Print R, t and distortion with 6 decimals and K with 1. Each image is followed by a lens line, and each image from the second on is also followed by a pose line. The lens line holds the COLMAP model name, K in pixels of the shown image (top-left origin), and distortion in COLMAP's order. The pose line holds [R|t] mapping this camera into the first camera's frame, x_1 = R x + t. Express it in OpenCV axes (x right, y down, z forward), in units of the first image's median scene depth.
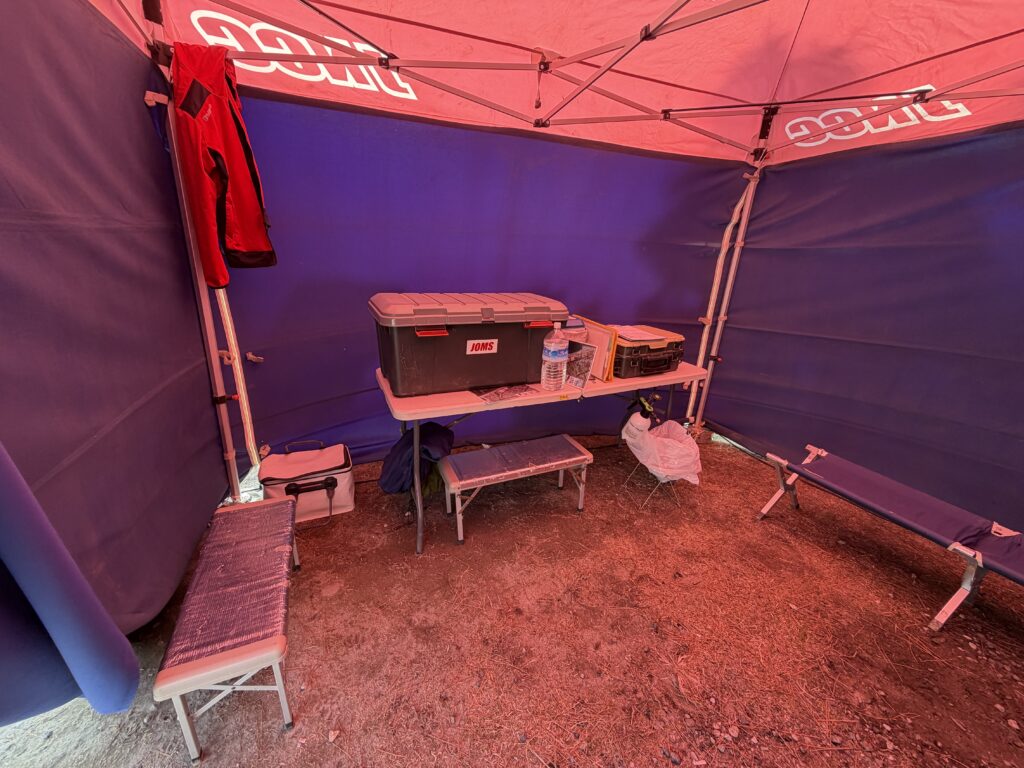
lens RADIAL K [[406.9, 0, 510.5], [0, 406.9, 385.4], [0, 0, 1]] dist [0.002685, 0.000206]
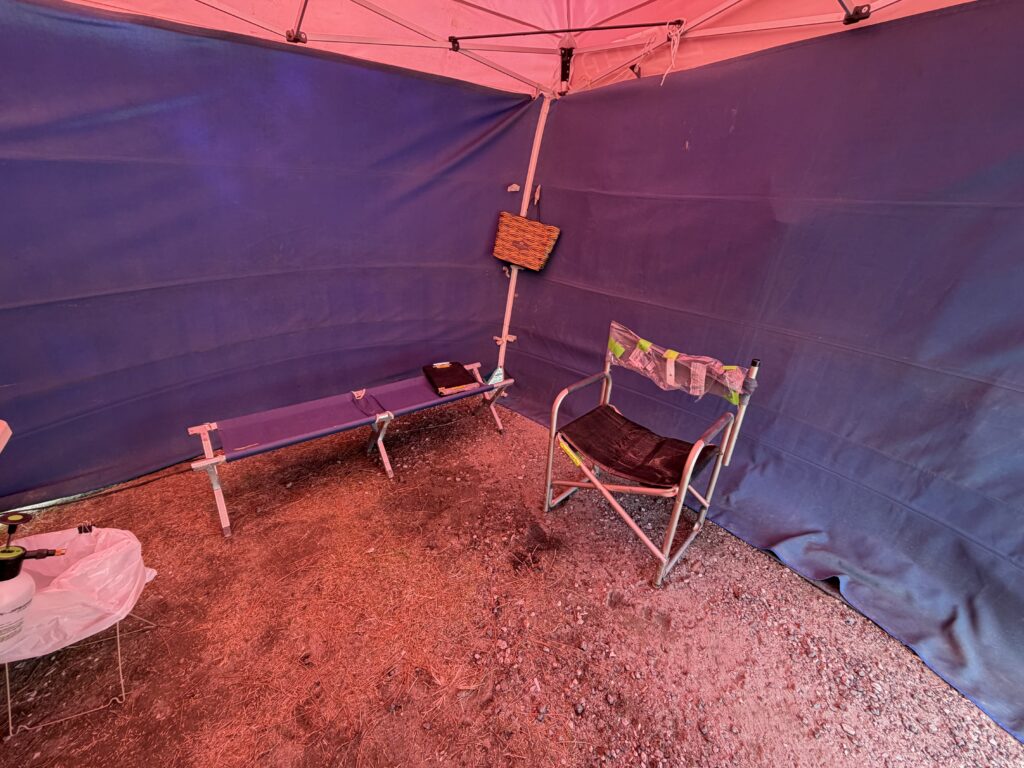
lens RADIAL K [[406.9, 0, 508.8], [0, 406.9, 382.1], [0, 0, 1]] dist [0.002685, 0.000206]
pose [[-0.214166, -0.431169, 0.876485, -0.068200], [0.278419, 0.833138, 0.477875, -0.158022], [-0.936278, 0.346375, -0.058384, 0.501888]]
